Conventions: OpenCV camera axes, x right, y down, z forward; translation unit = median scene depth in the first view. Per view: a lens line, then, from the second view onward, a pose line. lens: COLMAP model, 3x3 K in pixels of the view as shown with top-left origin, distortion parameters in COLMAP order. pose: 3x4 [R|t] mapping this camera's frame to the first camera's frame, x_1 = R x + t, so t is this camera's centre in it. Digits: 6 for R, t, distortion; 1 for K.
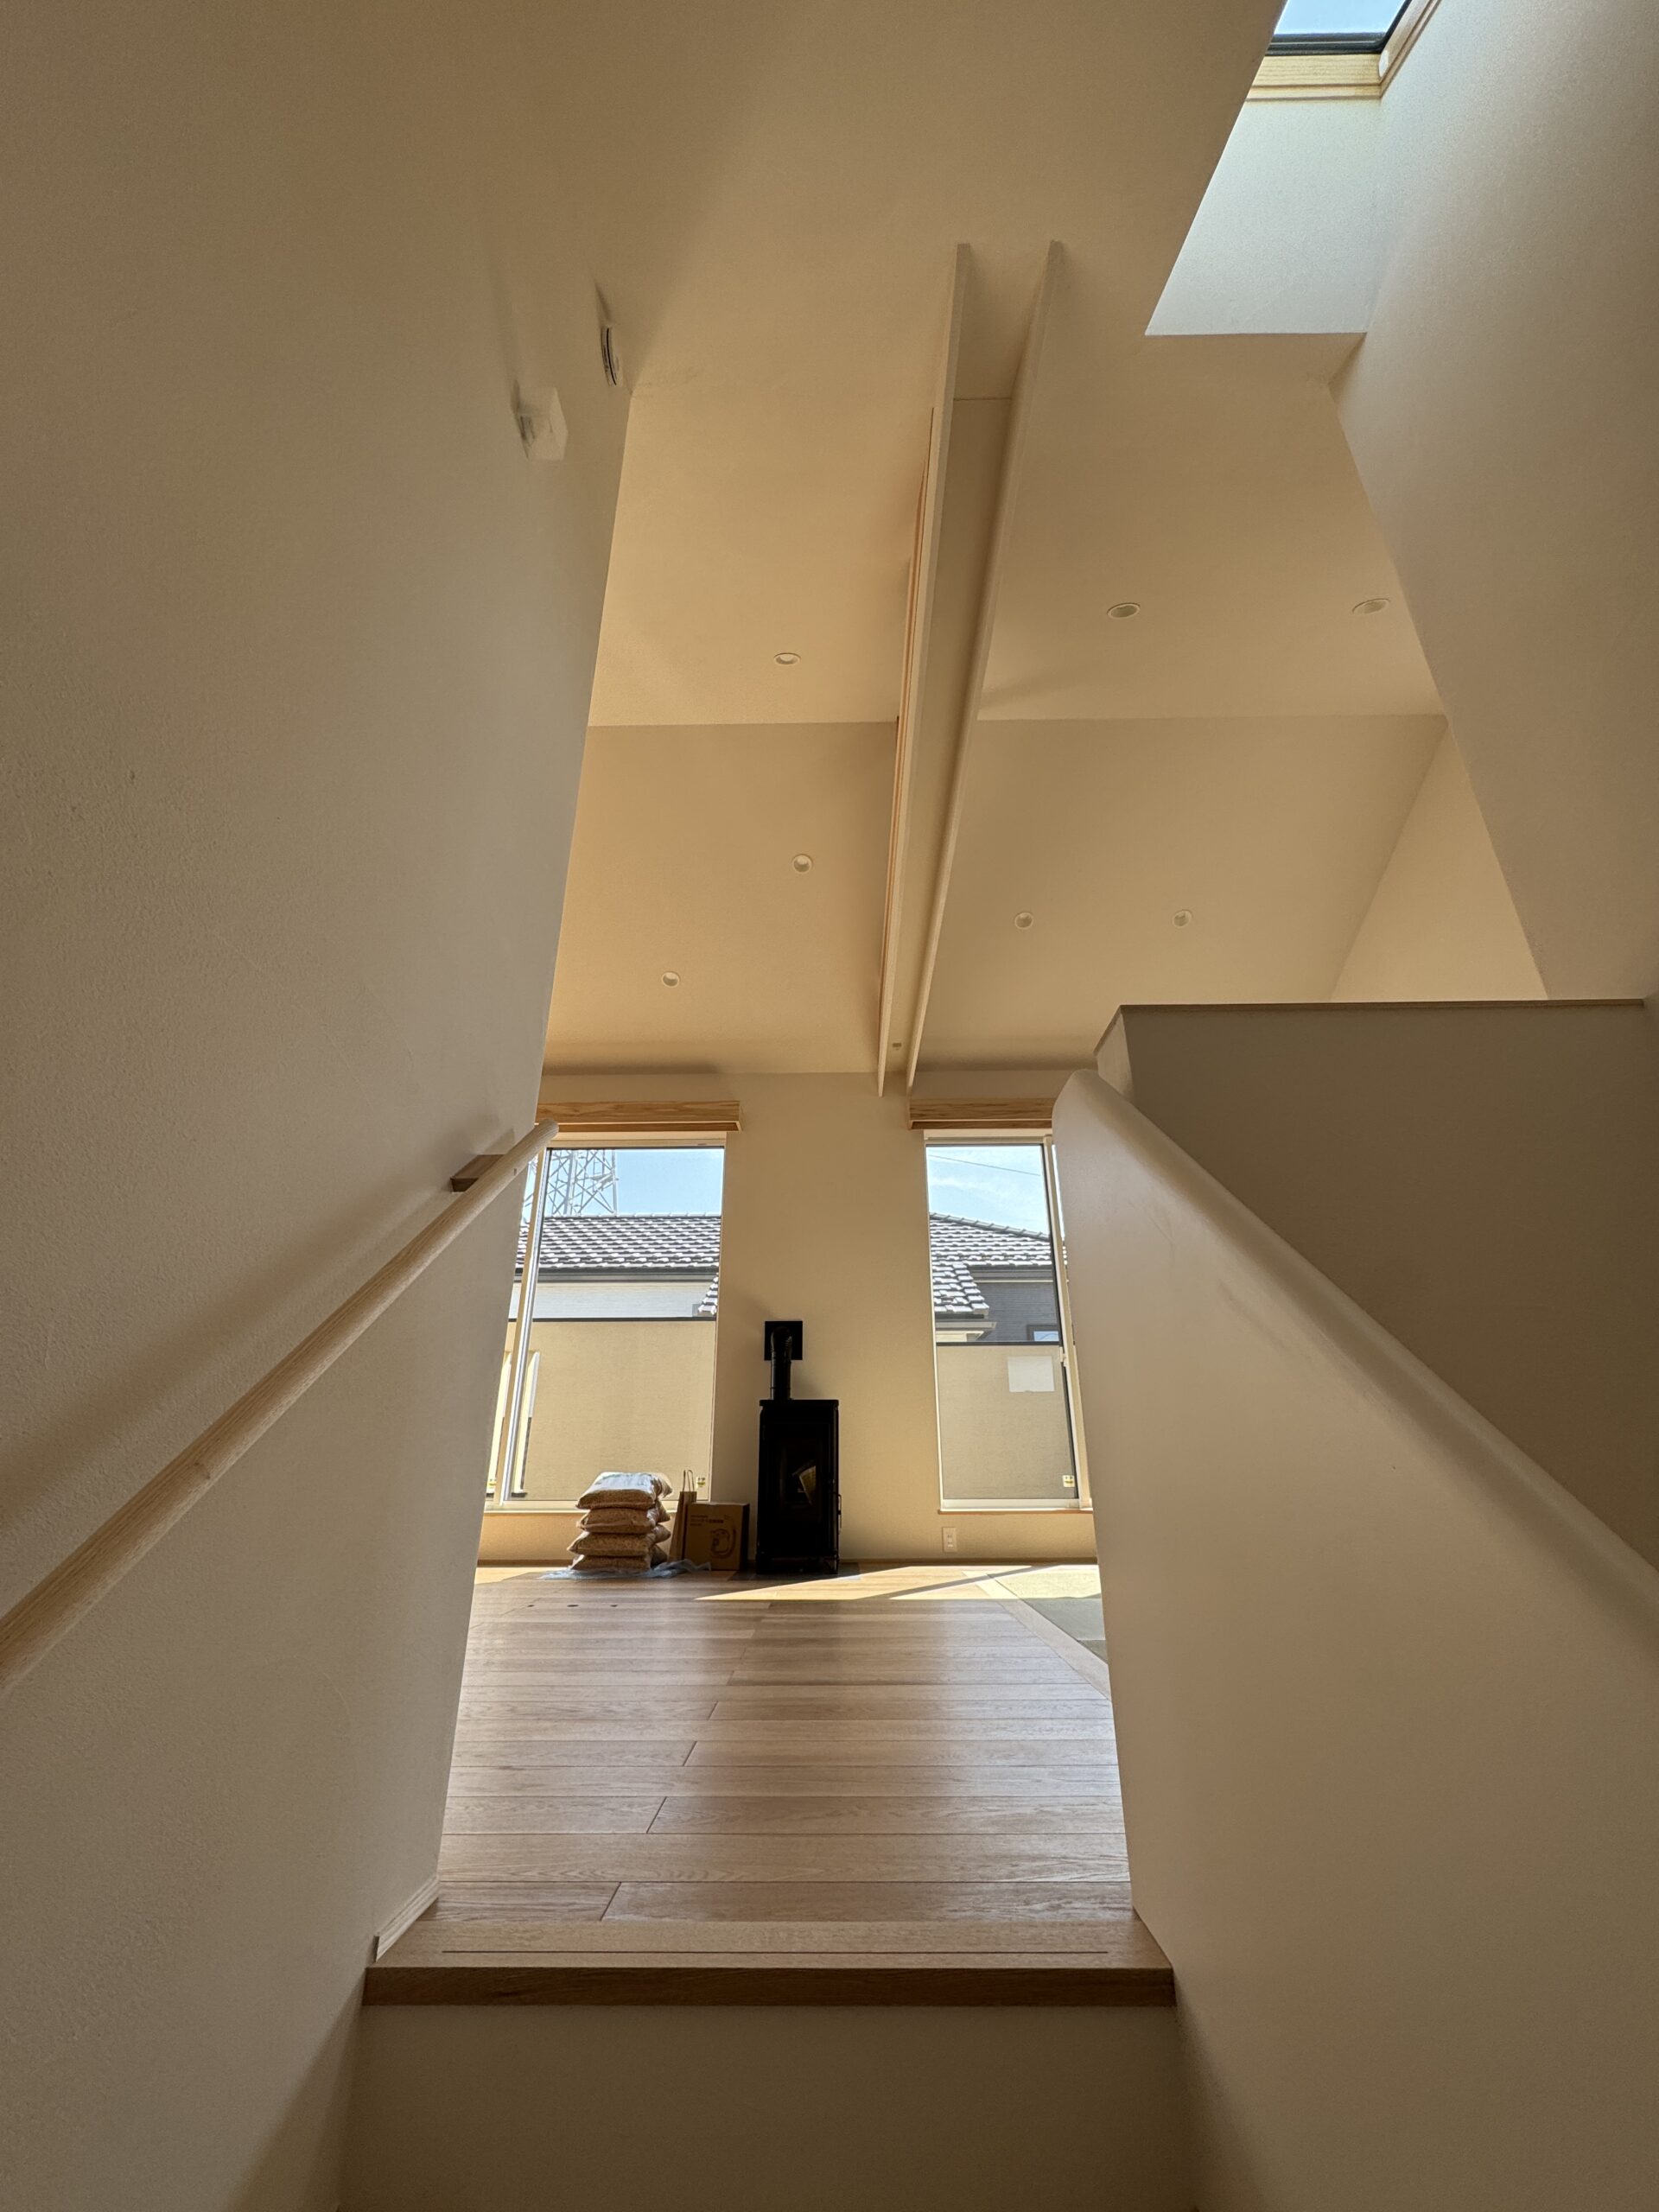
lens RADIAL K [[882.7, 0, 829.5], [0, 882.7, 1106.0], [0, 0, 1]] dist [-0.003869, 0.000192]
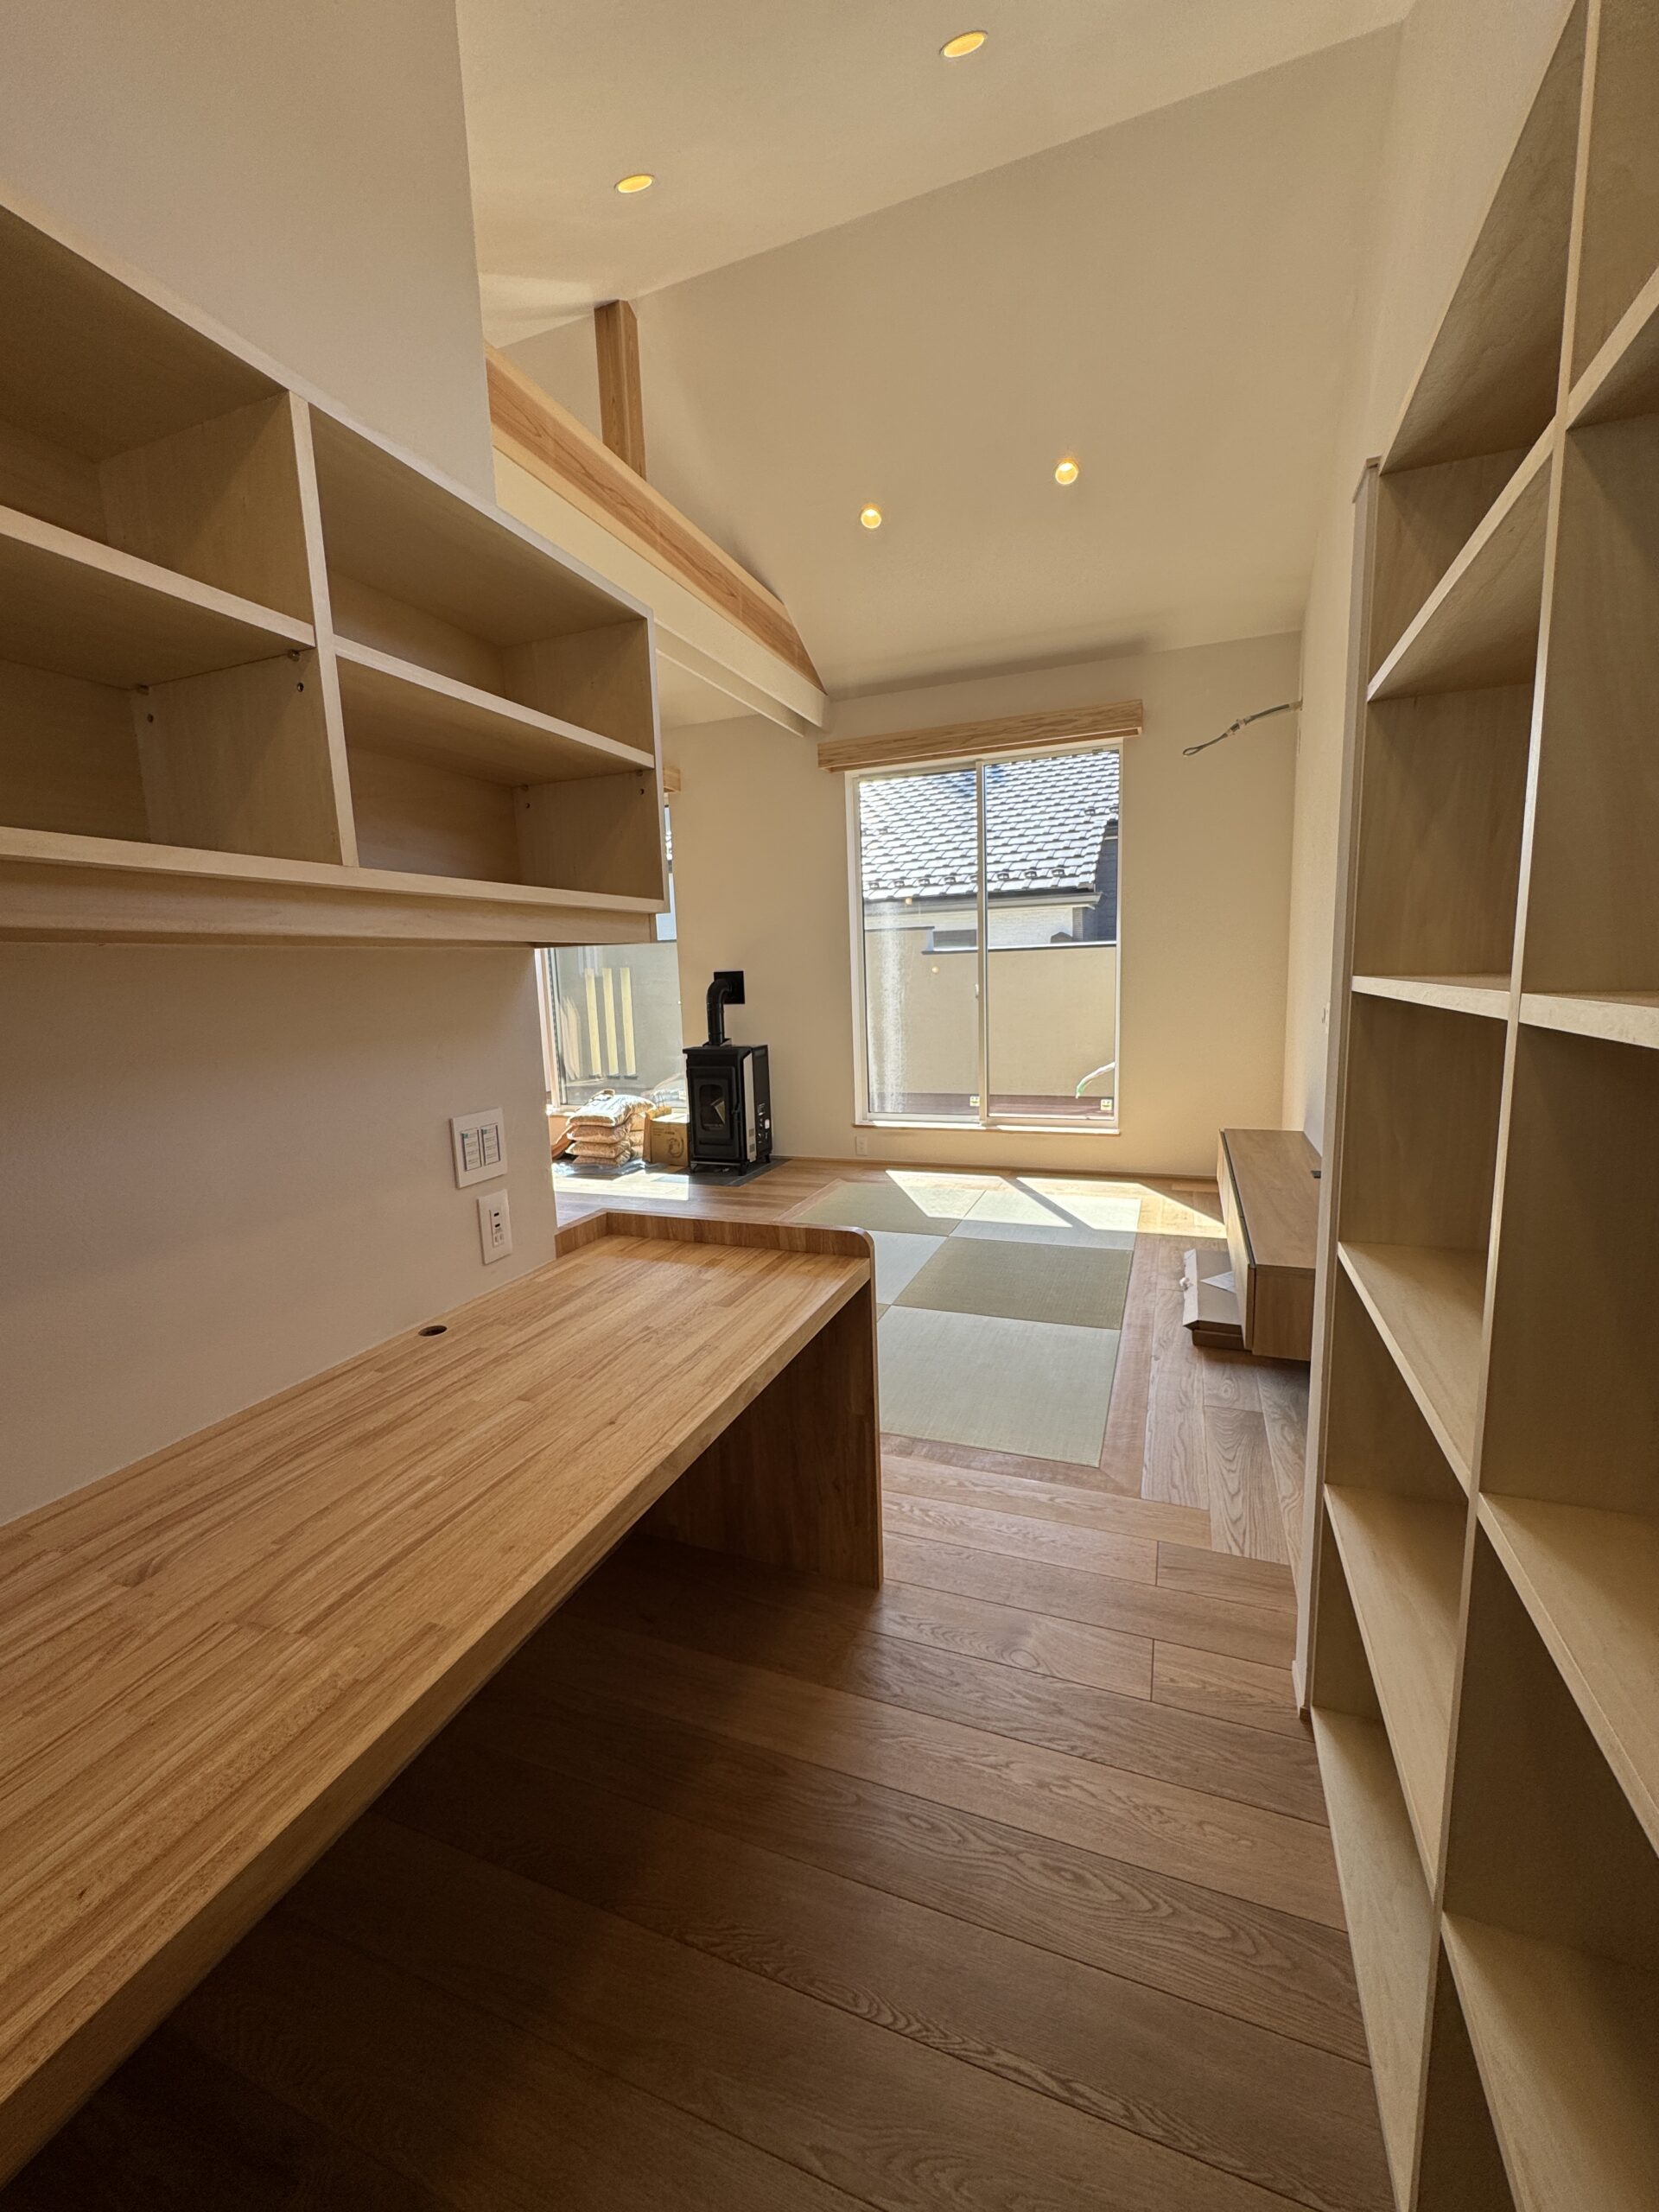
lens RADIAL K [[882.7, 0, 829.5], [0, 882.7, 1106.0], [0, 0, 1]] dist [-0.003869, 0.000192]
pose [[0.938138, 0.020915, -0.345630, 0.510047], [0.164050, 0.852191, 0.496848, -0.166933], [0.304935, -0.522812, 0.796041, 0.043642]]
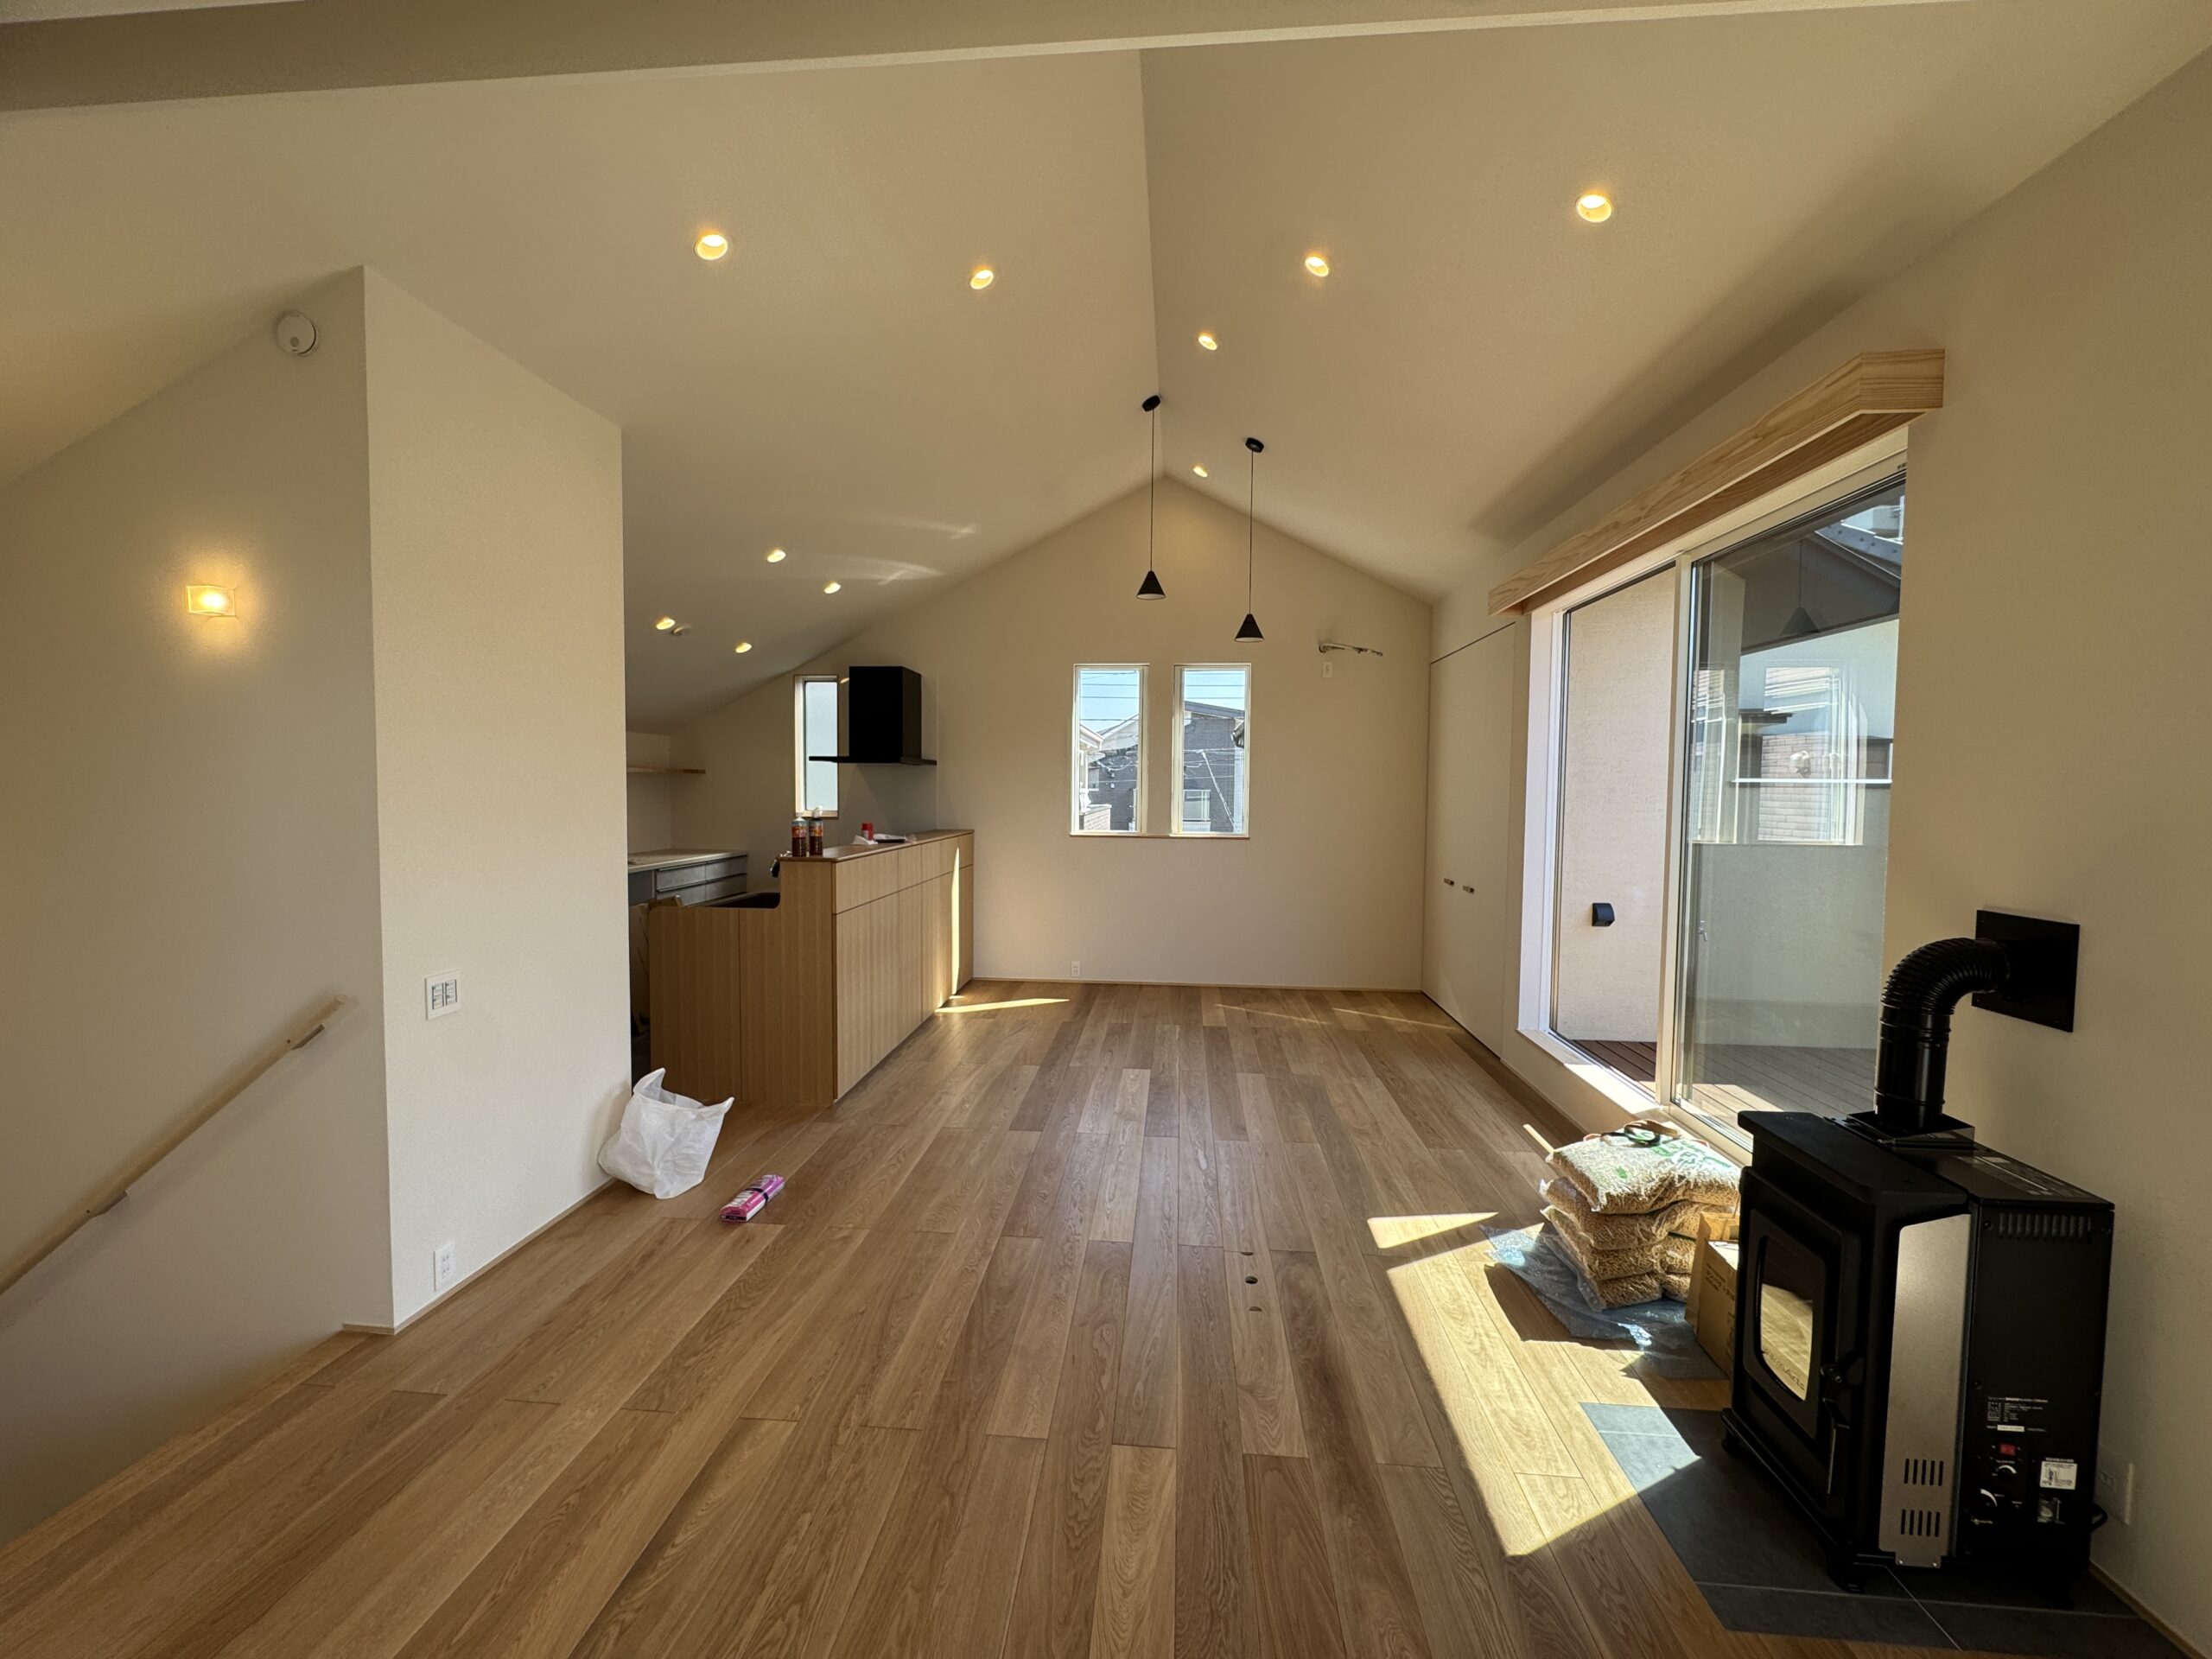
lens RADIAL K [[882.7, 0, 1105.6], [0, 882.7, 826.5], [0, 0, 1]] dist [-0.003869, 0.000192]
pose [[-0.075032, 0.045259, -0.996153, 0.367238], [0.371050, 0.928504, 0.014238, 0.066554], [0.925576, -0.368555, -0.086461, 0.750234]]
